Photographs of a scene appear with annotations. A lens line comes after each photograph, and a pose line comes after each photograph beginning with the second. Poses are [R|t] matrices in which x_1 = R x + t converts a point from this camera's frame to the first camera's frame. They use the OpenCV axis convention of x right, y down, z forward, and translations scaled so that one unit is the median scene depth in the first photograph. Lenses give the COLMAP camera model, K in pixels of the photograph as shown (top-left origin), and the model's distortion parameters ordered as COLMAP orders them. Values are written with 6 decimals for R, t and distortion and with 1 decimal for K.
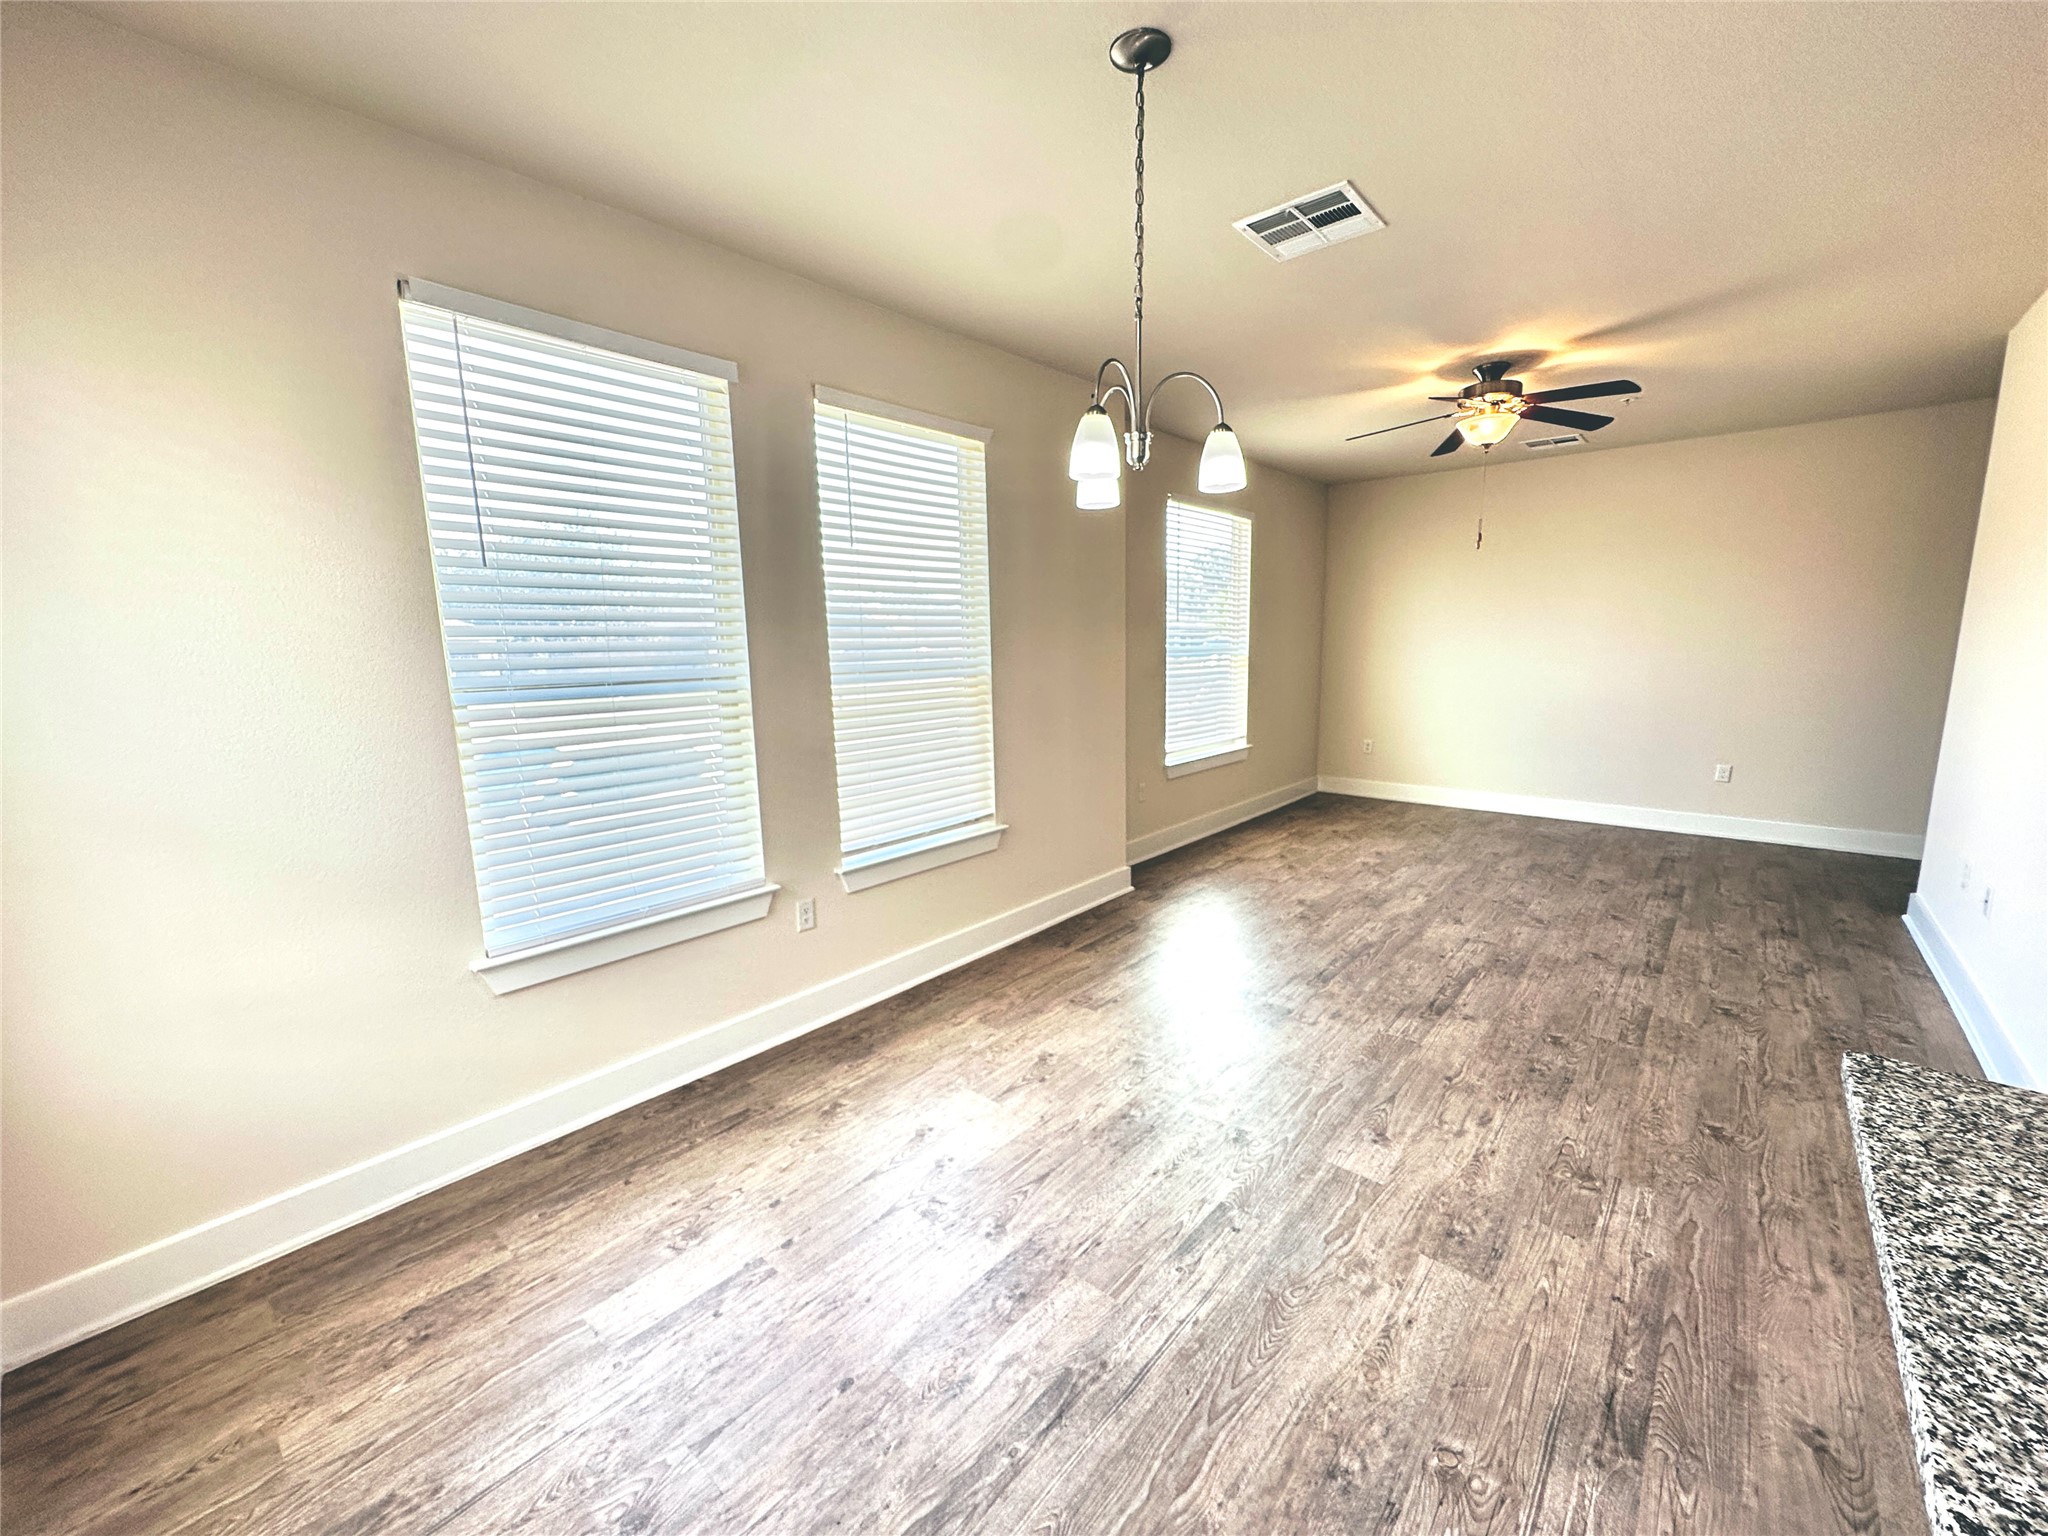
lens RADIAL K [[813.4, 0, 1019.0], [0, 813.4, 768.8], [0, 0, 1]] dist [-0.002173, 0.000436]
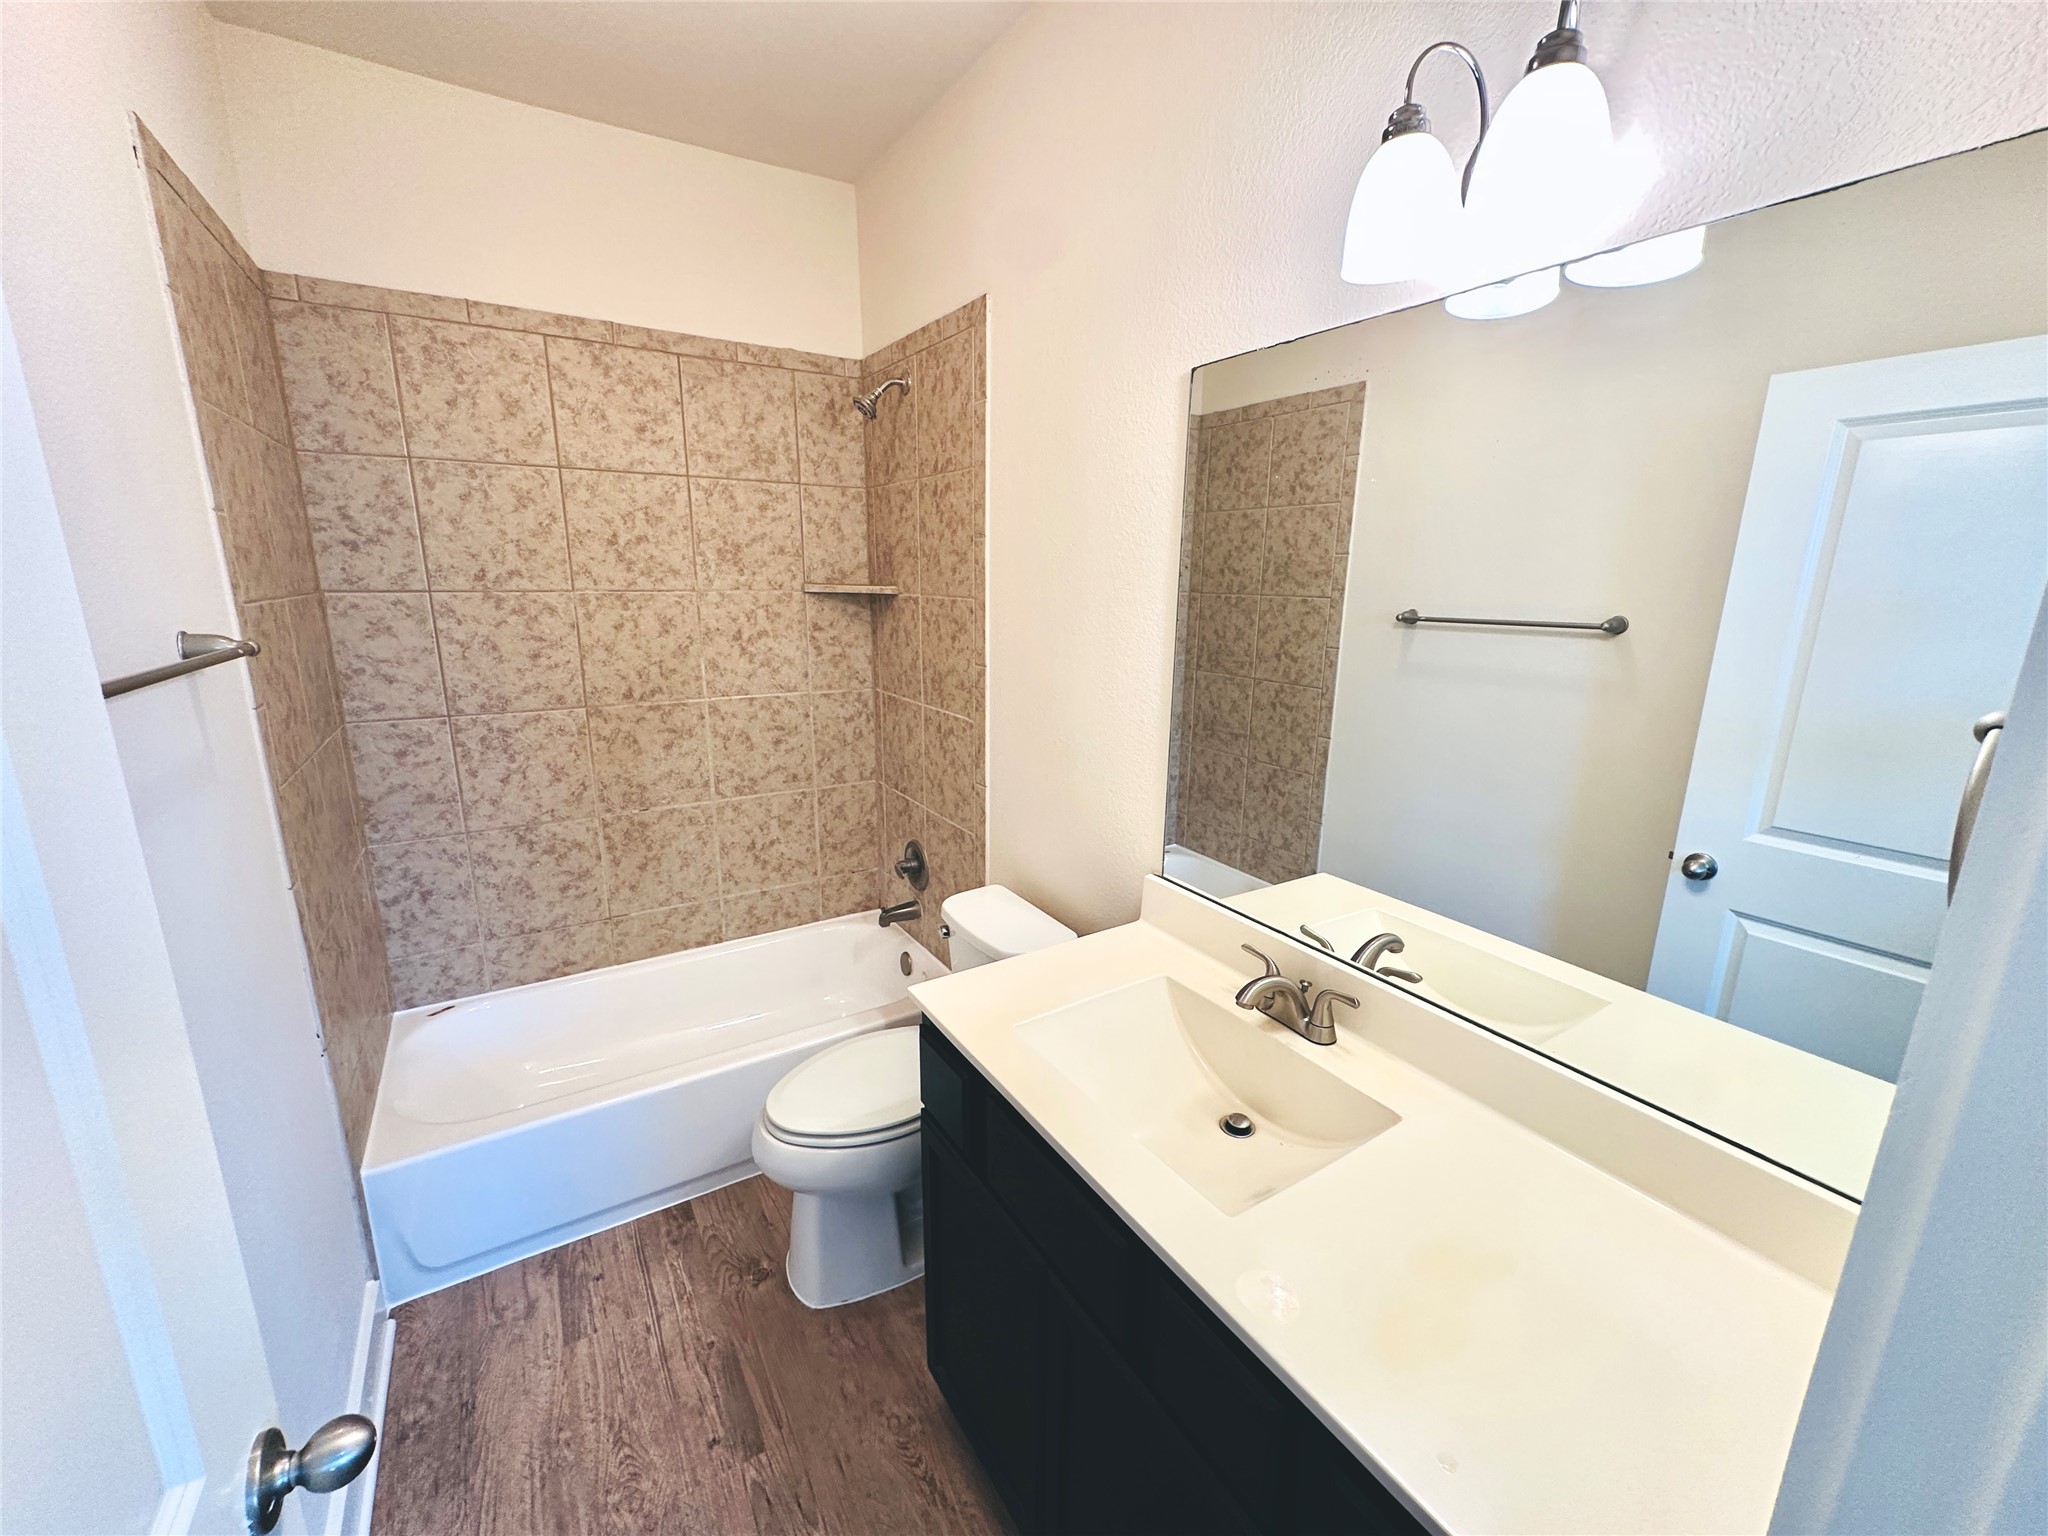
lens RADIAL K [[813.4, 0, 1023.0], [0, 813.4, 769.9], [0, 0, 1]] dist [-0.002173, 0.000436]
pose [[-0.280585, 0.225847, -0.932880, 0.471988], [-0.169199, 0.945064, 0.279687, -0.174866], [0.944798, 0.236319, -0.226958, 0.820587]]
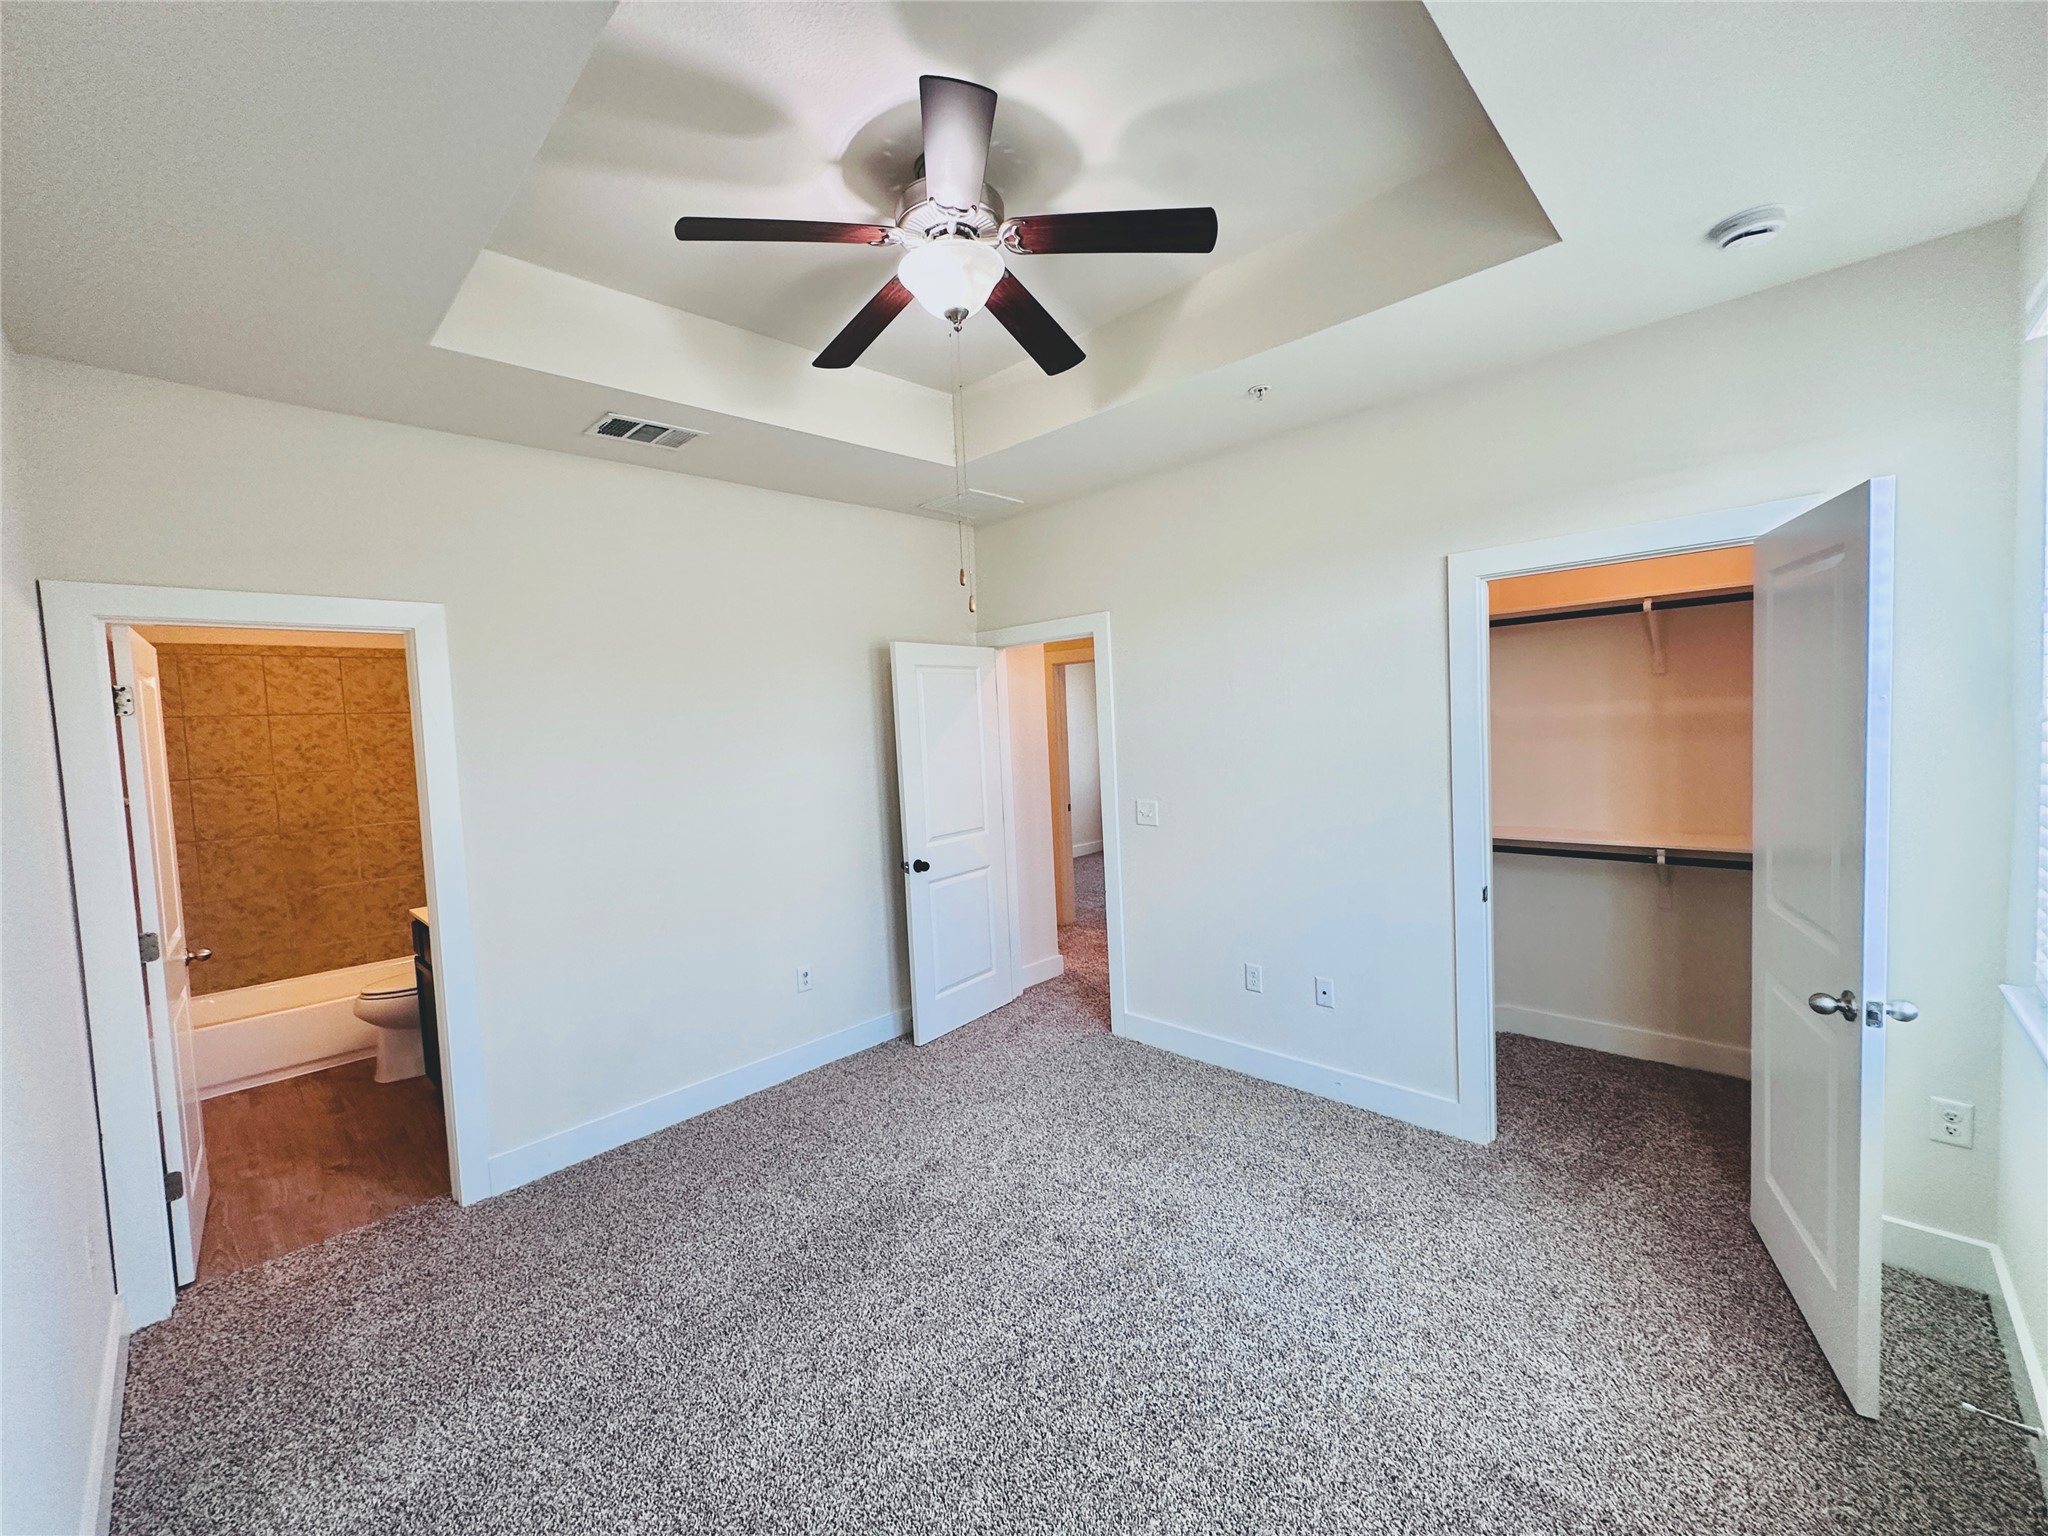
lens RADIAL K [[813.4, 0, 1018.7], [0, 813.4, 771.4], [0, 0, 1]] dist [-0.002173, 0.000436]
pose [[-0.050774, 0.068178, -0.996380, 1.239155], [-0.121446, 0.989842, 0.073919, -0.327410], [0.991299, 0.124760, -0.041979, 1.608668]]
